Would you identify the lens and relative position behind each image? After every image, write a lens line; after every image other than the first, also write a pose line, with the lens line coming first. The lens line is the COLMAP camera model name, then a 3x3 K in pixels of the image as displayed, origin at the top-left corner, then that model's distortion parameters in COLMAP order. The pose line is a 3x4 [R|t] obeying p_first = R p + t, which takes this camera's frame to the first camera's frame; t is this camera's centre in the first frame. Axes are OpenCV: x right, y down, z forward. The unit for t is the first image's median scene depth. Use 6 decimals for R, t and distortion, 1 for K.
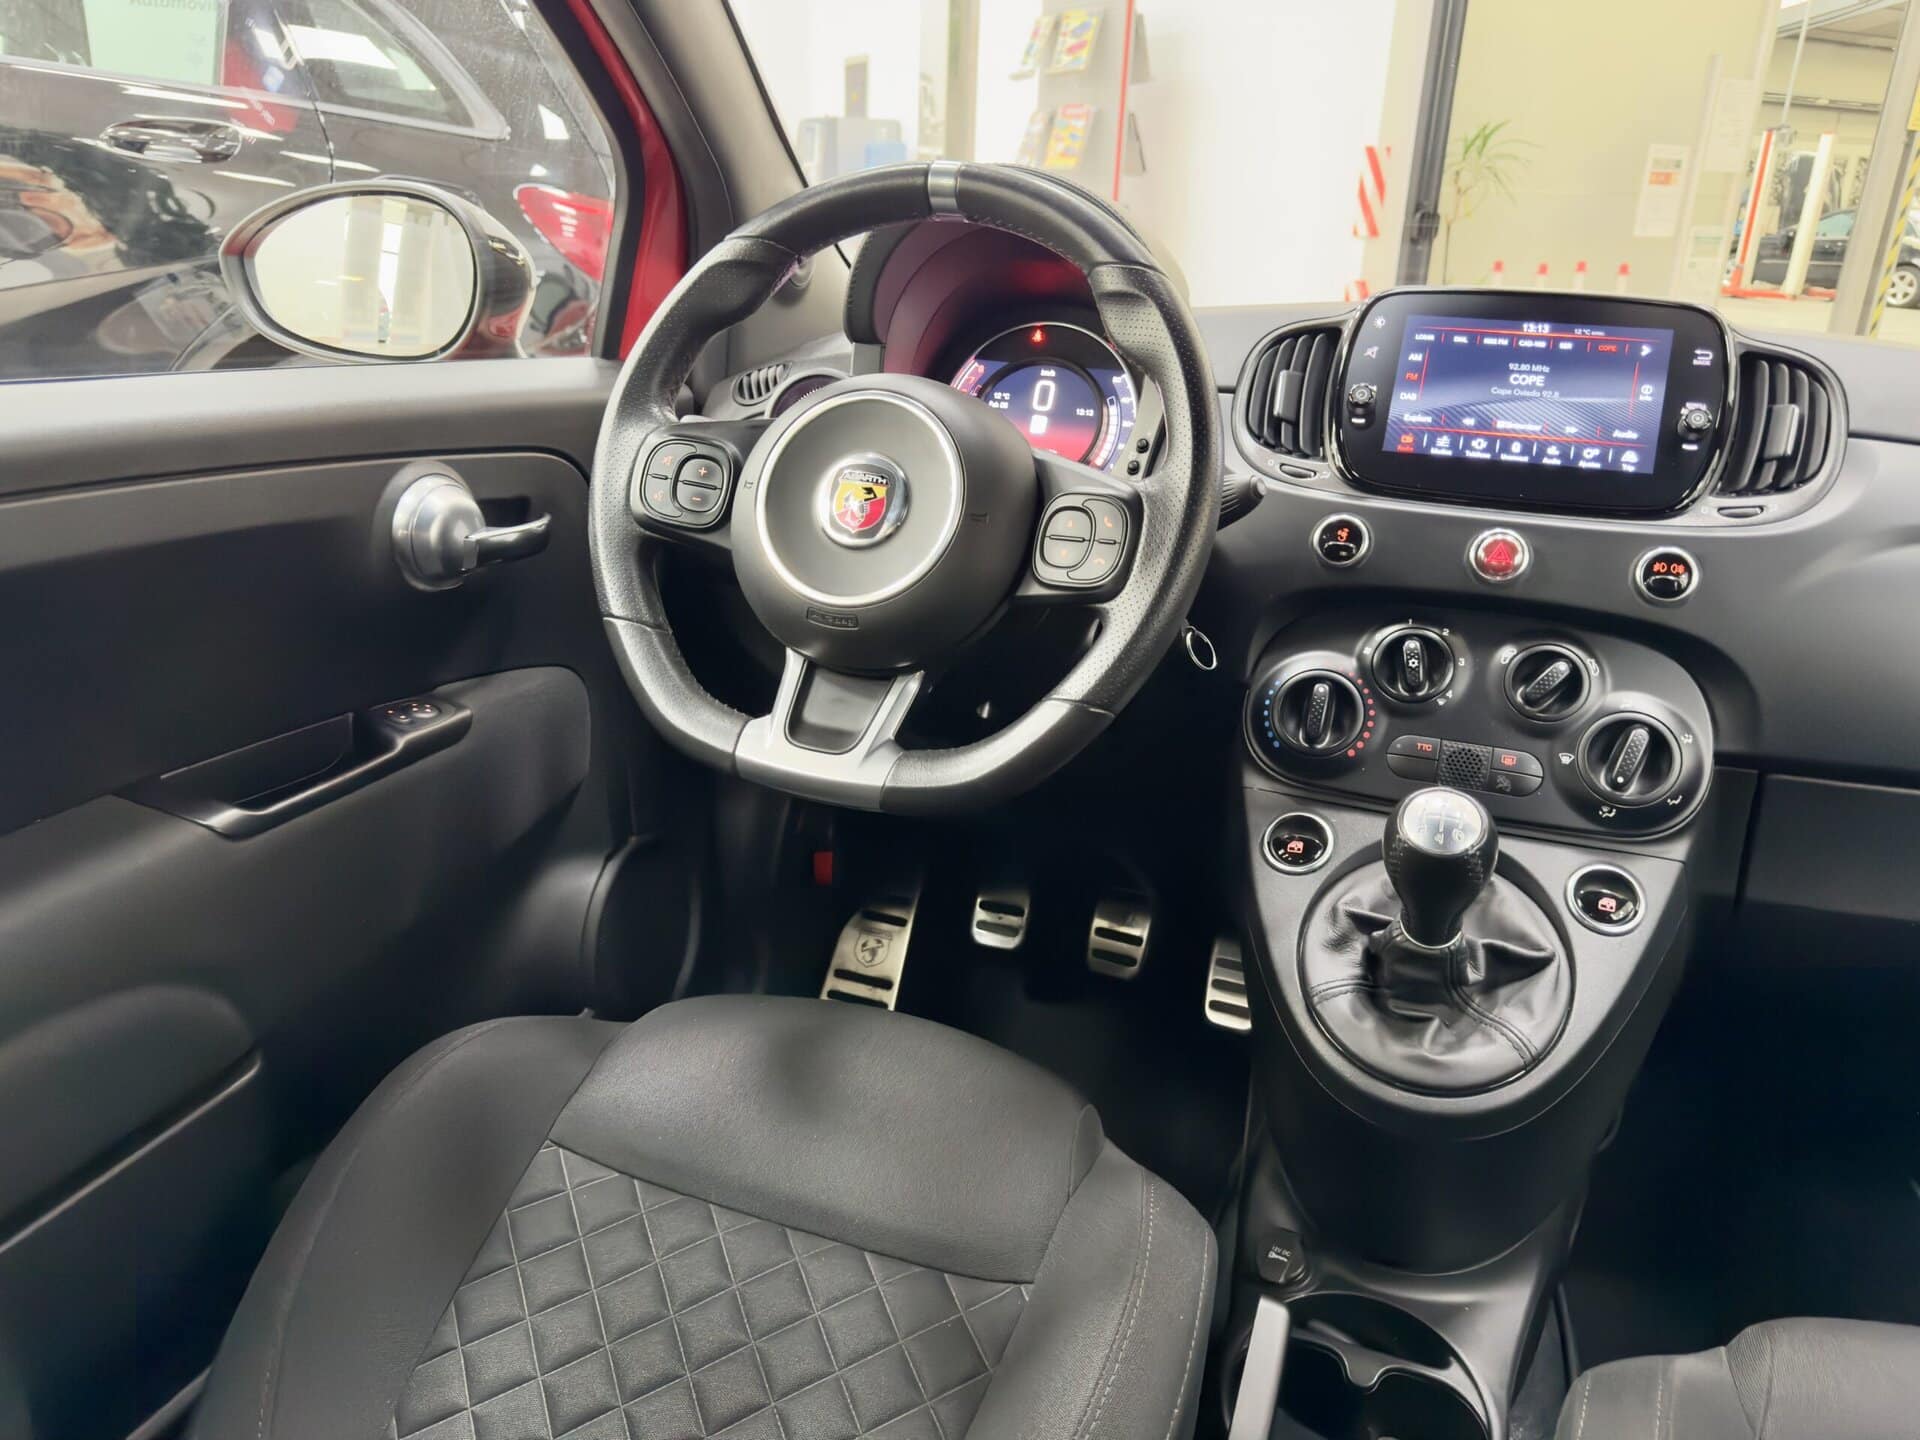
lens RADIAL K [[1350.1, 0, 960.0], [0, 1350.1, 720.0], [0, 0, 1]] dist [0.072784, -0.134215]
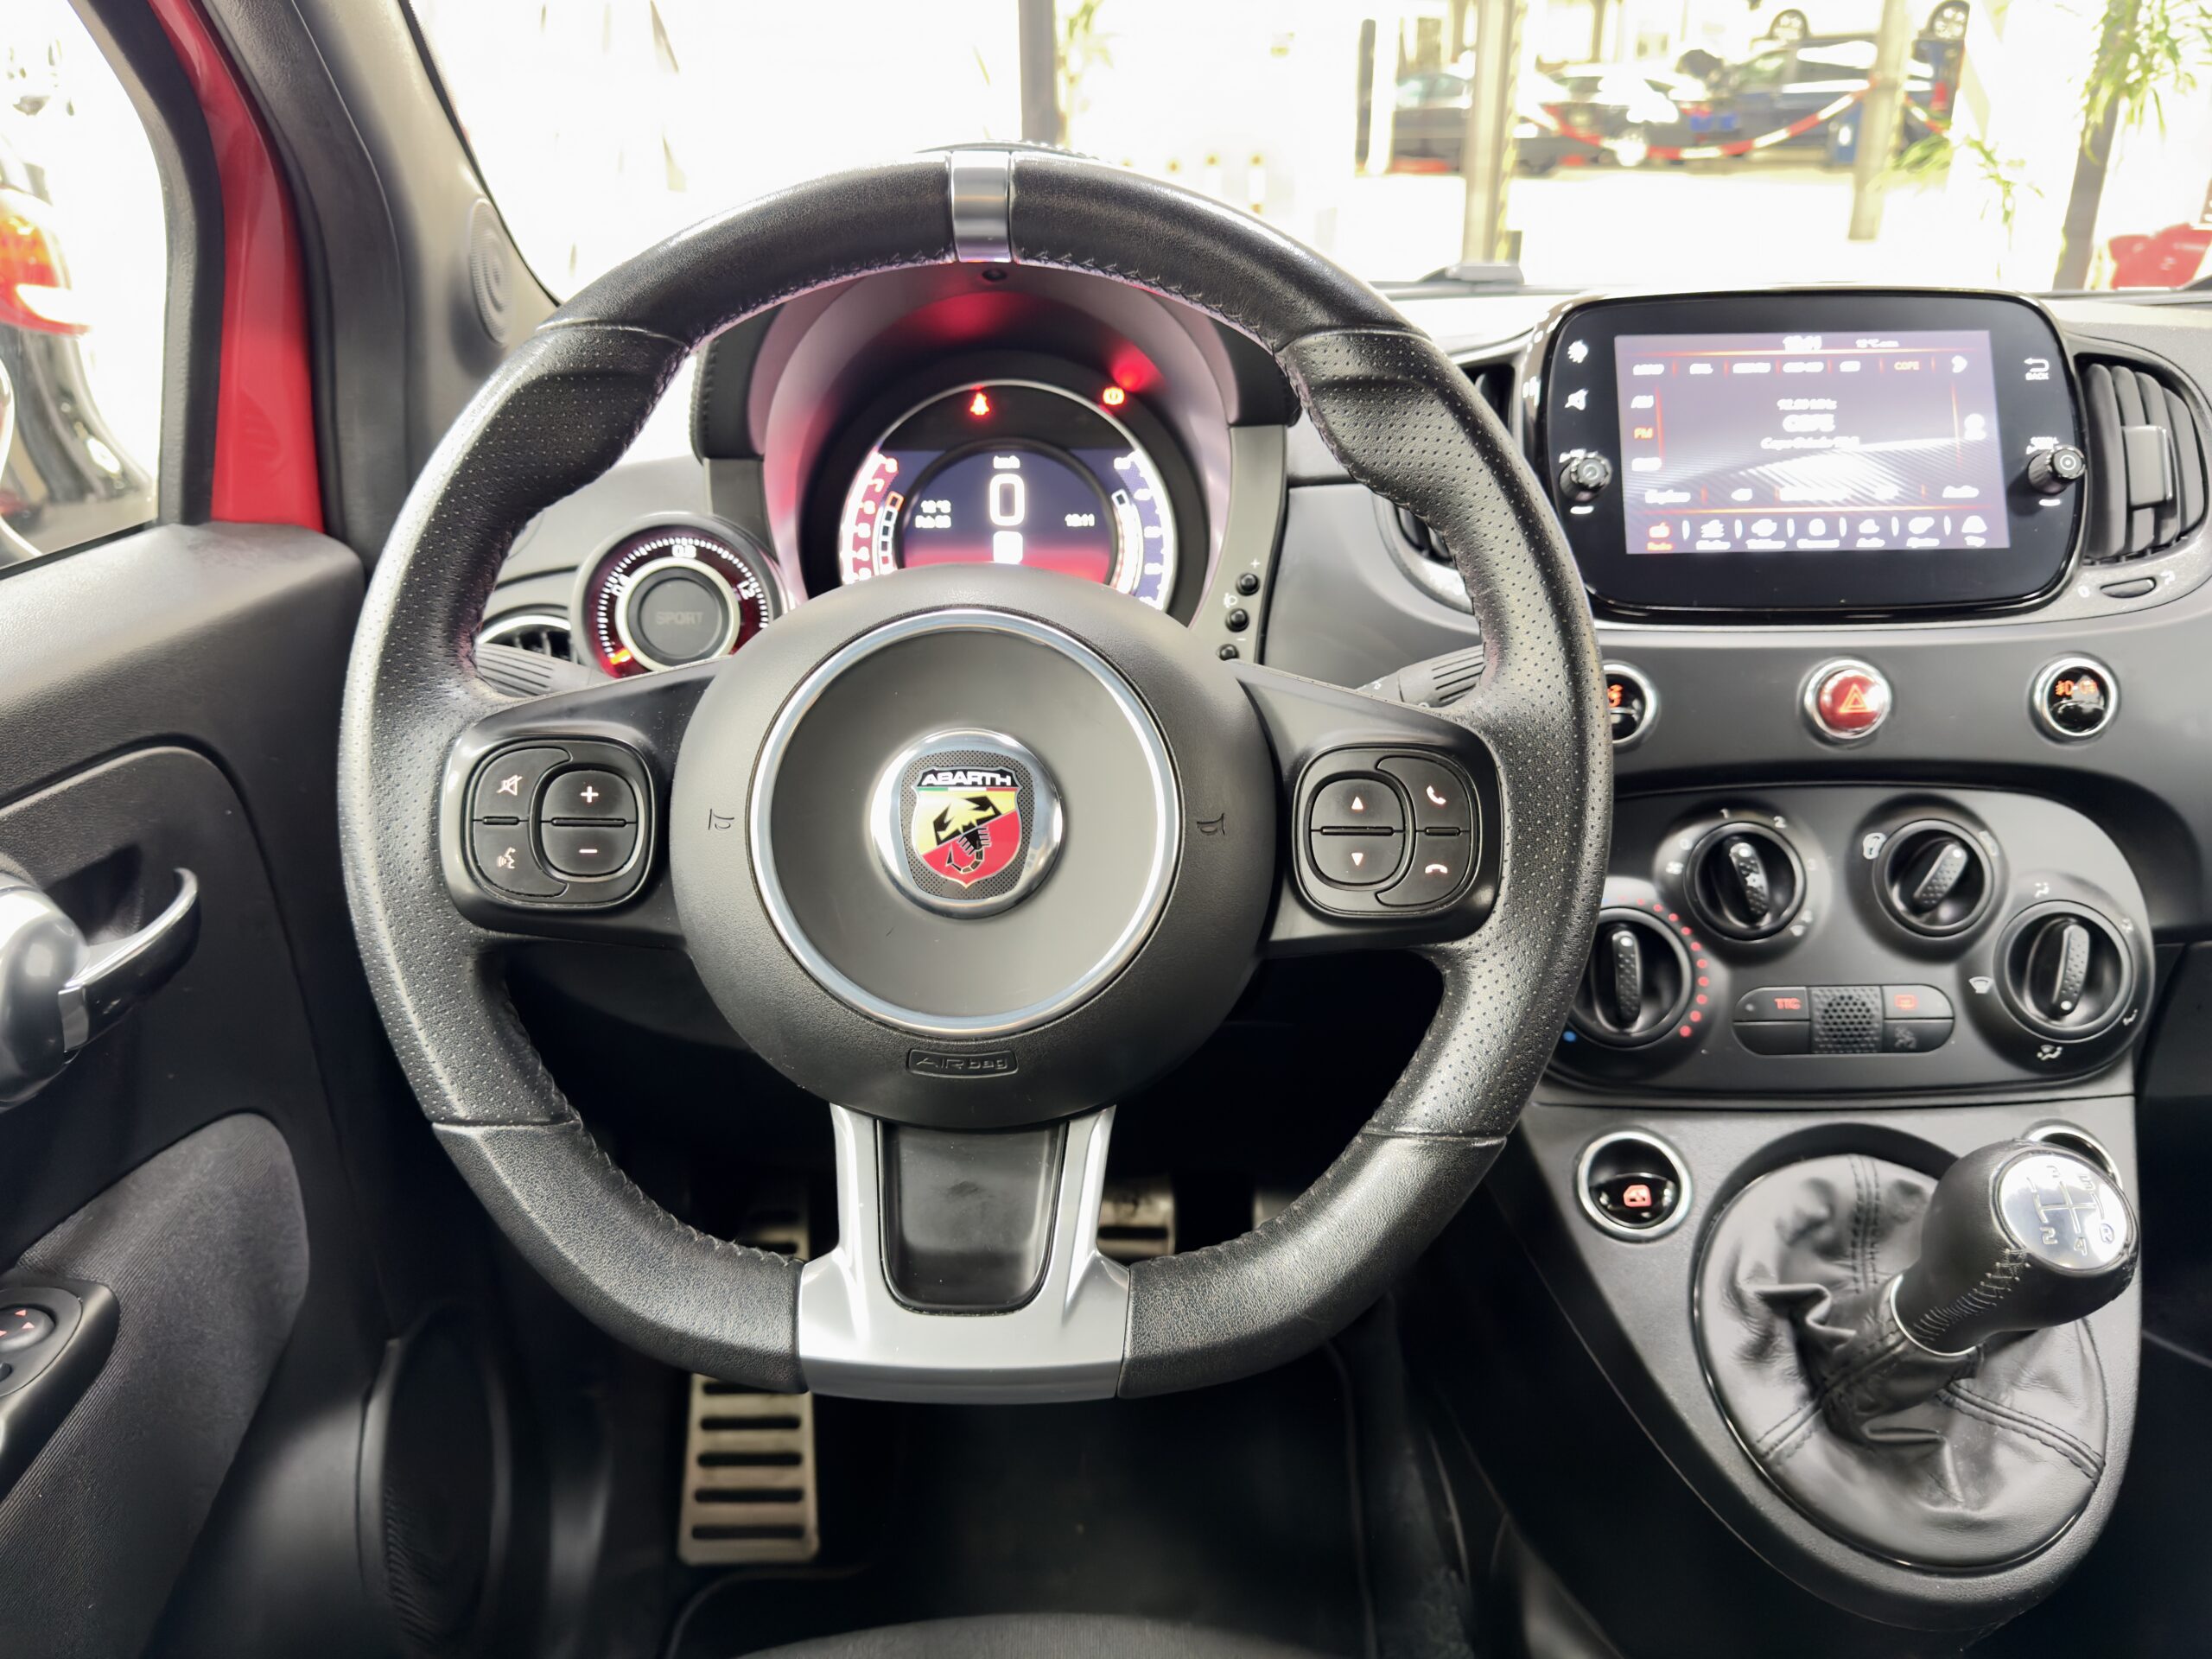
lens RADIAL K [[1632.6, 0, 1059.8], [0, 1632.6, 799.2], [0, 0, 1]] dist [0.045230, -0.088328]
pose [[0.933865, -0.183341, 0.307055, -0.209827], [0.170903, 0.982996, 0.067163, -0.189502], [-0.314148, -0.010245, 0.949319, 0.359824]]
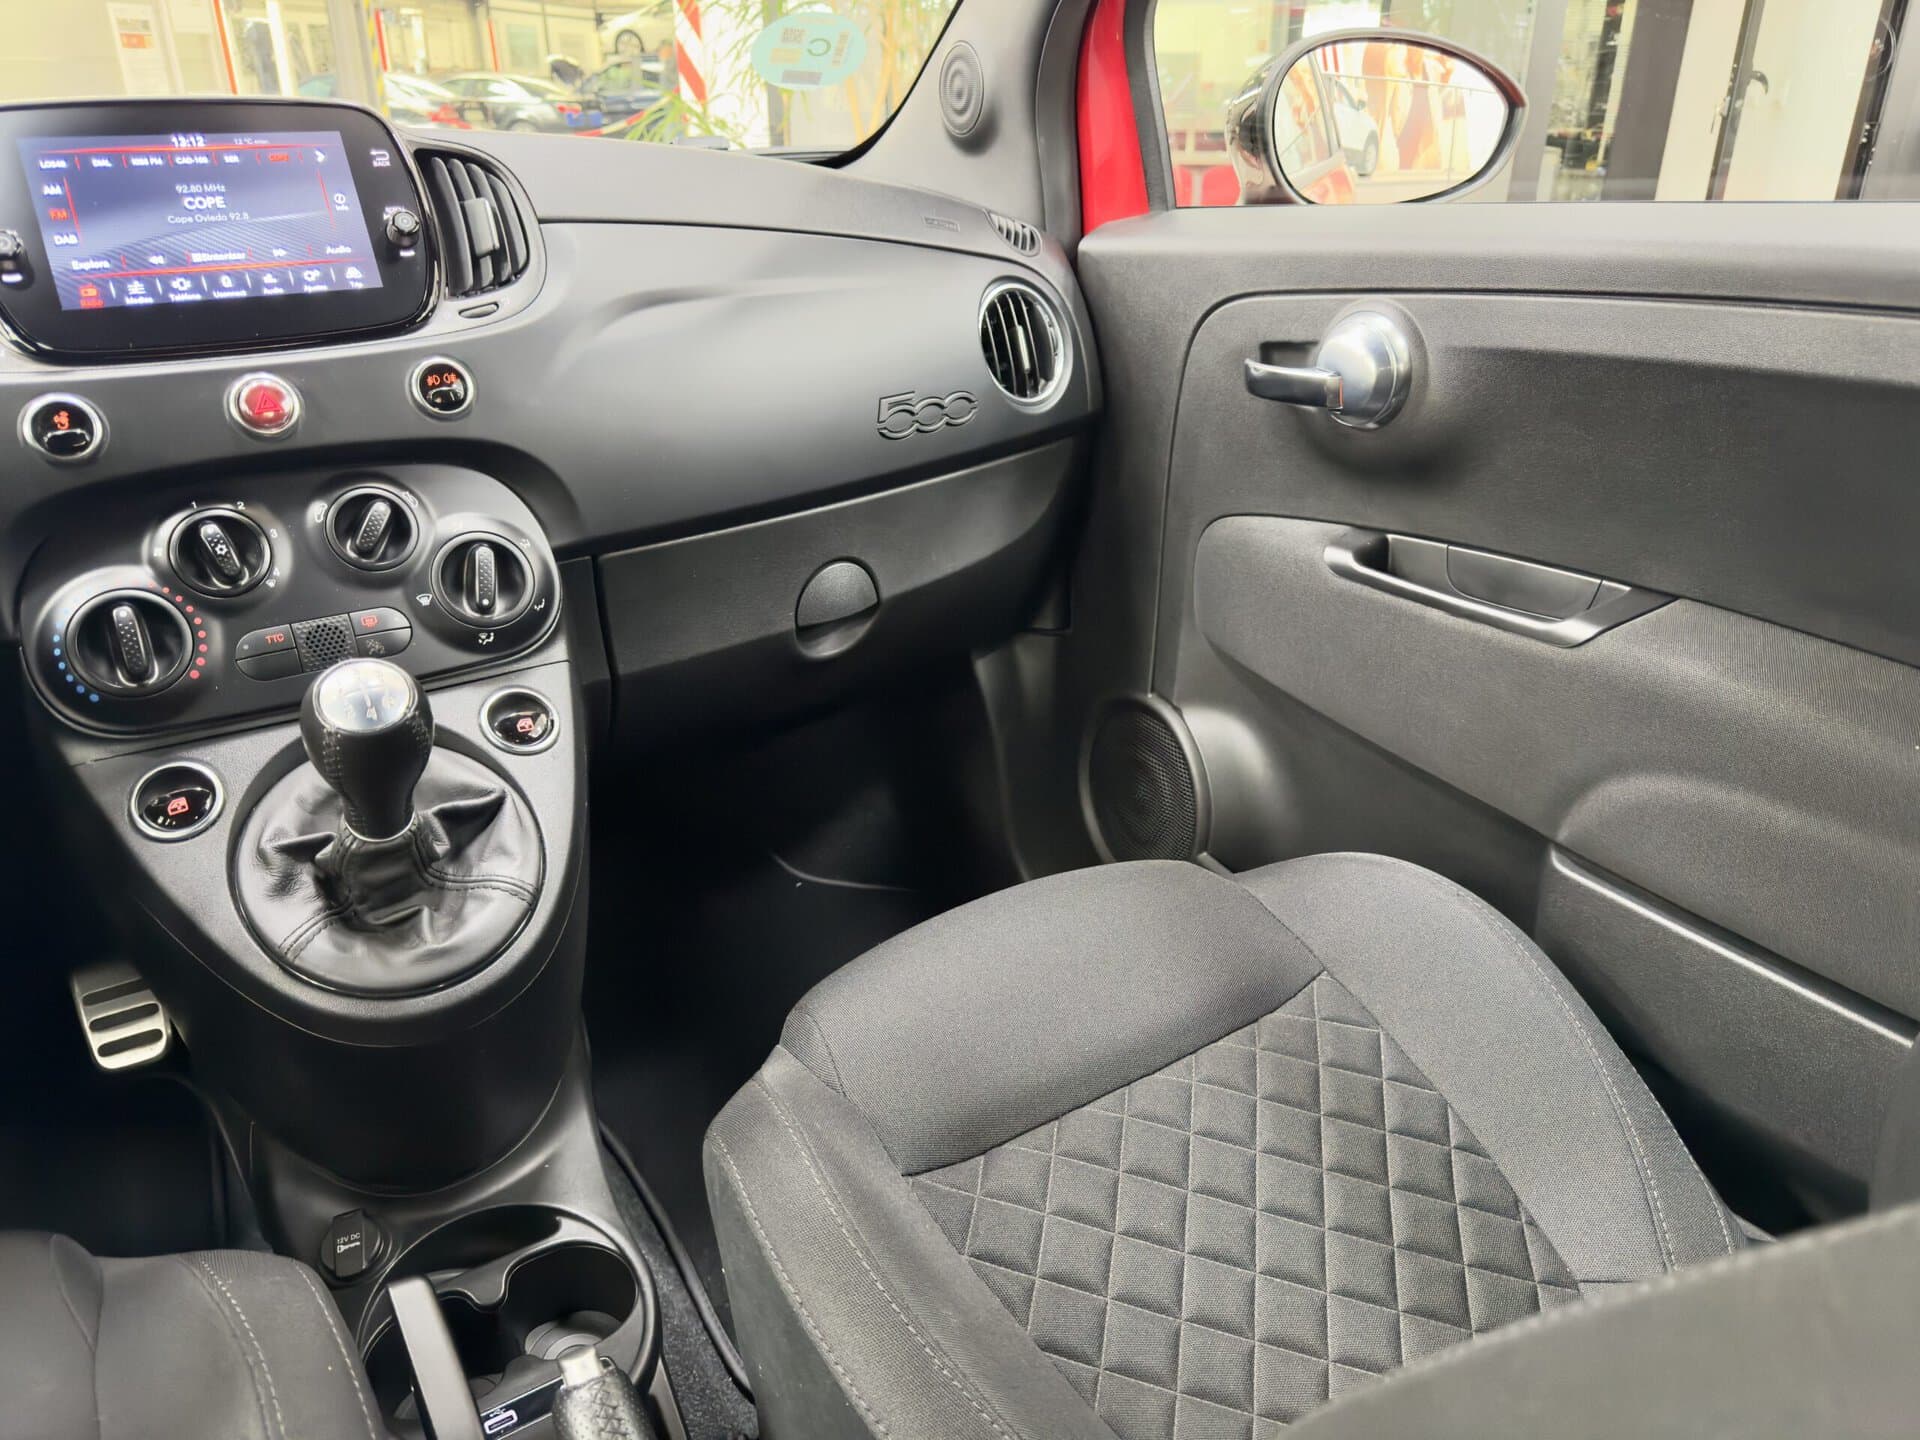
lens RADIAL K [[1369.9, 0, 960.0], [0, 1369.9, 720.0], [0, 0, 1]] dist [-0.000202, -0.006564]
pose [[0.581353, -0.367577, 0.725890, -0.056060], [0.310117, 0.924897, 0.219984, 0.011300], [-0.752234, 0.097222, 0.651684, 0.110265]]
